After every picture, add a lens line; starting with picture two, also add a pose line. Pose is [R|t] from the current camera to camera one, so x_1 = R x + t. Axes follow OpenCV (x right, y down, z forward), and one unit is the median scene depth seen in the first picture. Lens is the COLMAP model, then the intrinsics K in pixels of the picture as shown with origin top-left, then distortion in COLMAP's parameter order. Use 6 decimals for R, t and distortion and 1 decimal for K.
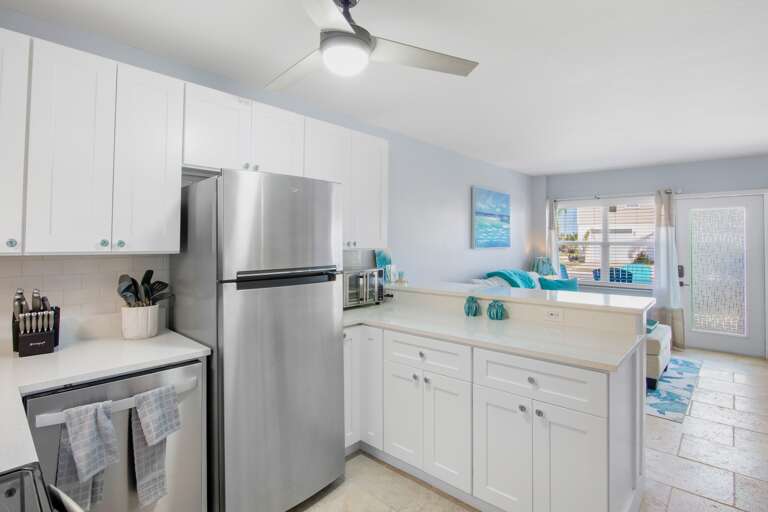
lens RADIAL K [[382.6, 0, 384.5], [0, 382.6, 234.4], [0, 0, 1]] dist [-0.016667, 0.000691]
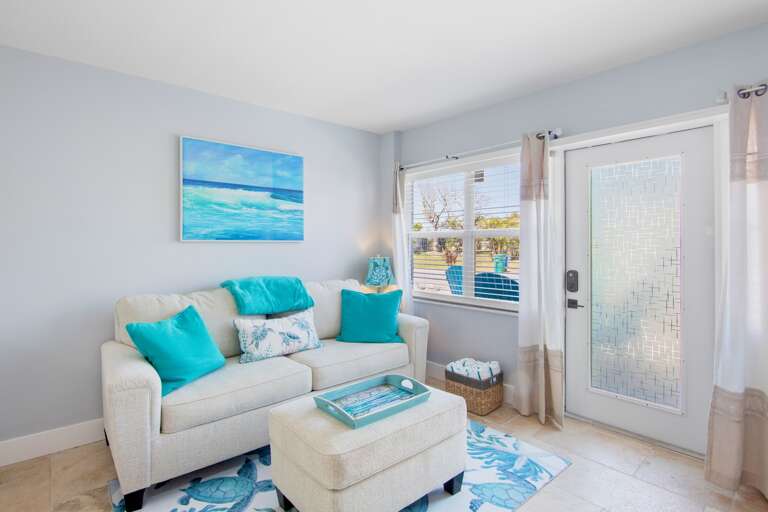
lens RADIAL K [[382.6, 0, 380.9], [0, 382.6, 241.8], [0, 0, 1]] dist [-0.016667, 0.000691]
pose [[0.993902, -0.007673, -0.109998, 0.571652], [0.008962, 0.999897, 0.011232, 0.032265], [0.109901, -0.012149, 0.993868, 0.421963]]
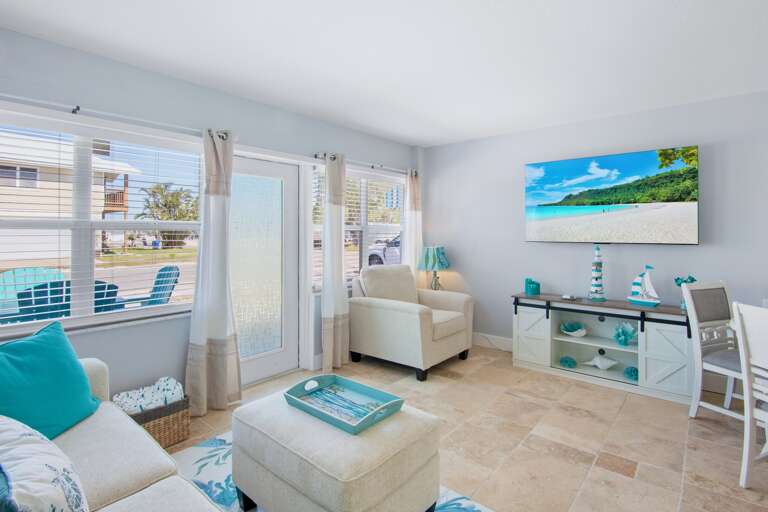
lens RADIAL K [[382.6, 0, 384.0], [0, 382.6, 228.1], [0, 0, 1]] dist [-0.016667, 0.000691]
pose [[-0.025956, 0.009270, 0.999620, 0.165024], [-0.014166, 0.999853, -0.009640, 0.029991], [-0.999563, -0.014411, -0.025821, 0.759834]]
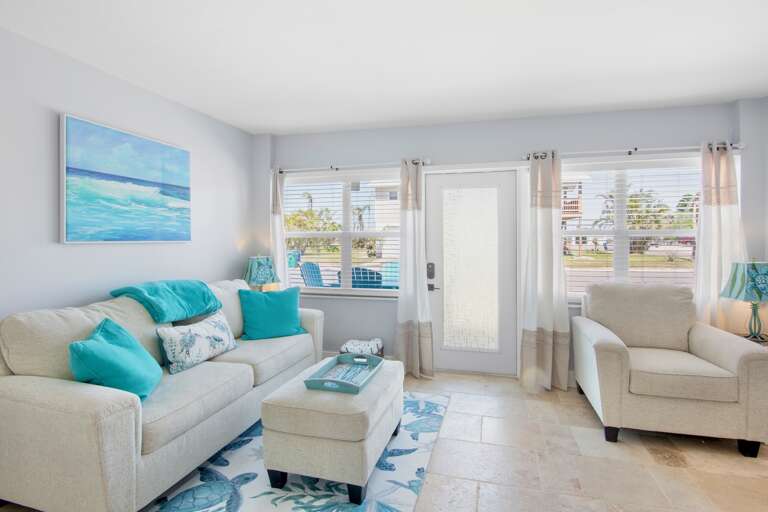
lens RADIAL K [[382.6, 0, 384.2], [0, 382.6, 240.6], [0, 0, 1]] dist [-0.016667, 0.000691]
pose [[0.892582, -0.008551, 0.450805, 0.359811], [-0.001310, 0.999767, 0.021557, 0.021901], [-0.450884, -0.019832, 0.892362, 0.367792]]
